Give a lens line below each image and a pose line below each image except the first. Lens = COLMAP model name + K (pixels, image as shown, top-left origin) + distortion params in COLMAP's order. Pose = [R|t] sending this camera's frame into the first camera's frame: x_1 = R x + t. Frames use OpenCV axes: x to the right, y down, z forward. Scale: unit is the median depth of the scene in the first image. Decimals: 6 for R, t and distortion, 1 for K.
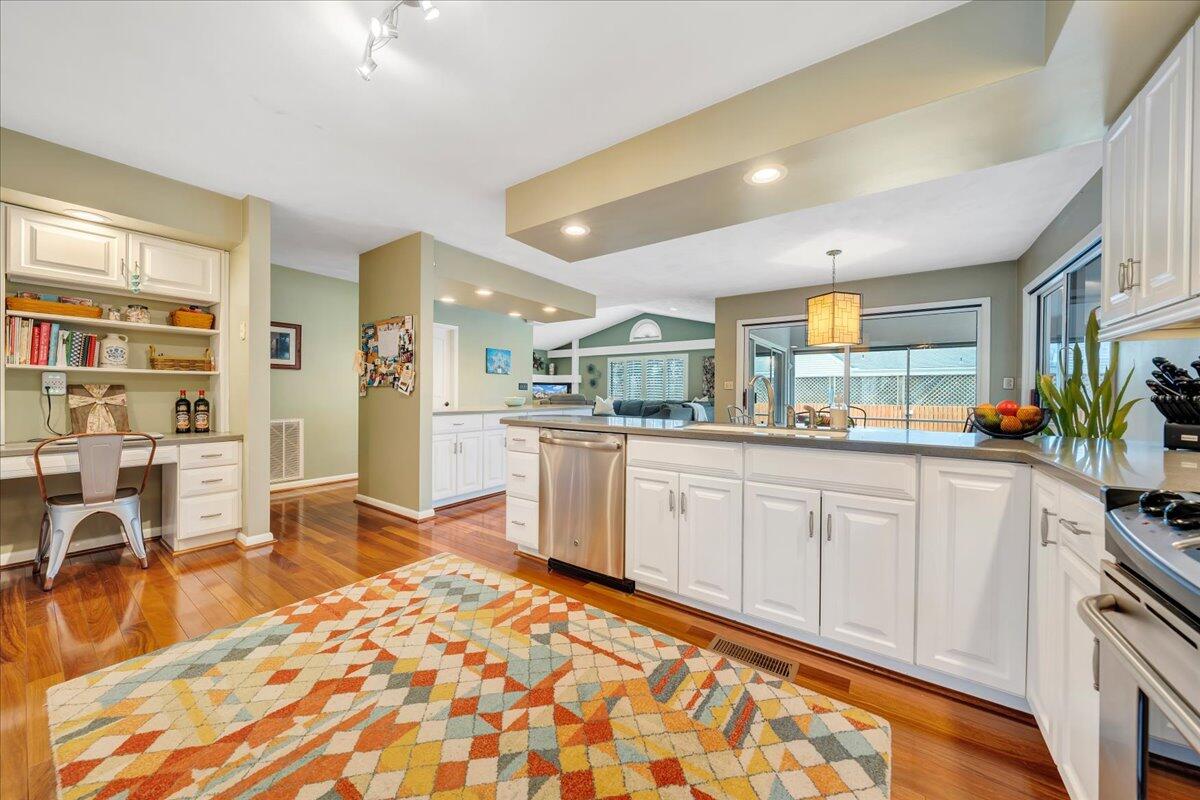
lens RADIAL K [[414.7, 0, 599.7], [0, 414.7, 397.6], [0, 0, 1]] dist [-0.002114, -0.000087]
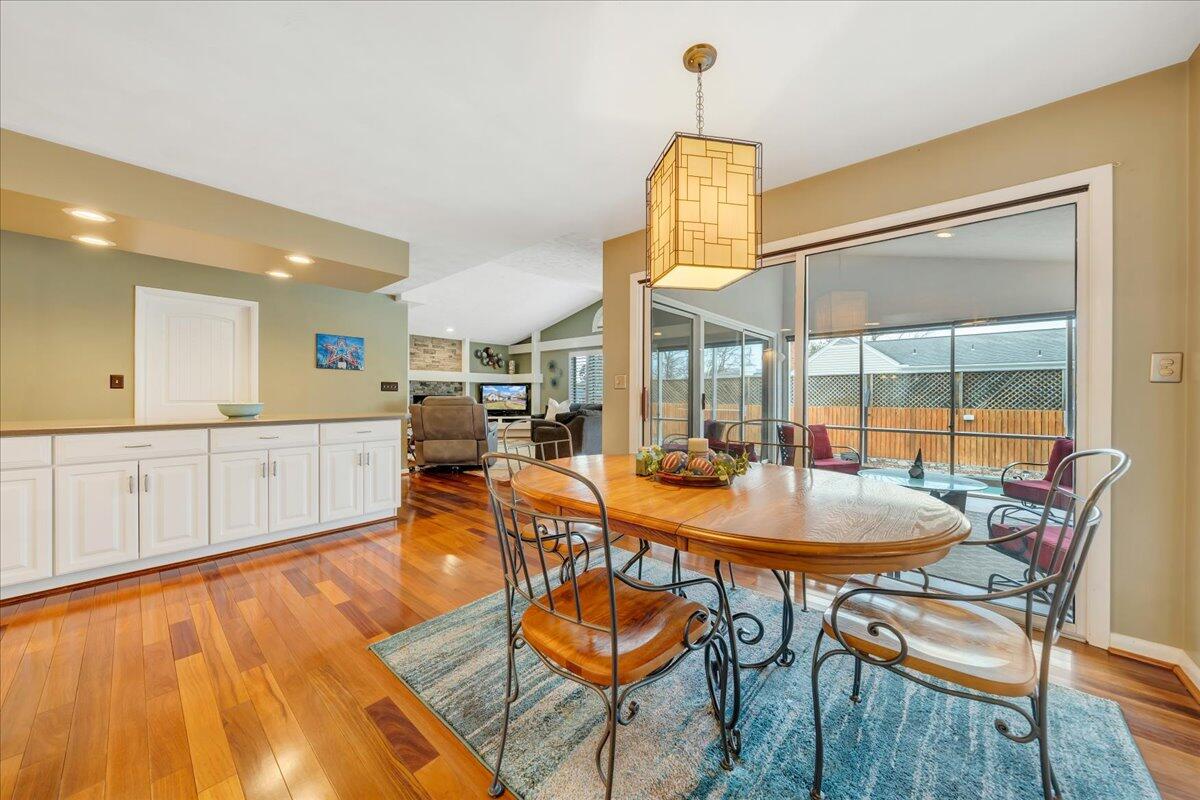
lens RADIAL K [[414.7, 0, 599.5], [0, 414.7, 398.0], [0, 0, 1]] dist [-0.002114, -0.000087]
pose [[0.994771, -0.003406, -0.102069, 0.151487], [0.003088, 0.999990, -0.003269, -0.001438], [0.102080, 0.002937, 0.994772, 0.168864]]
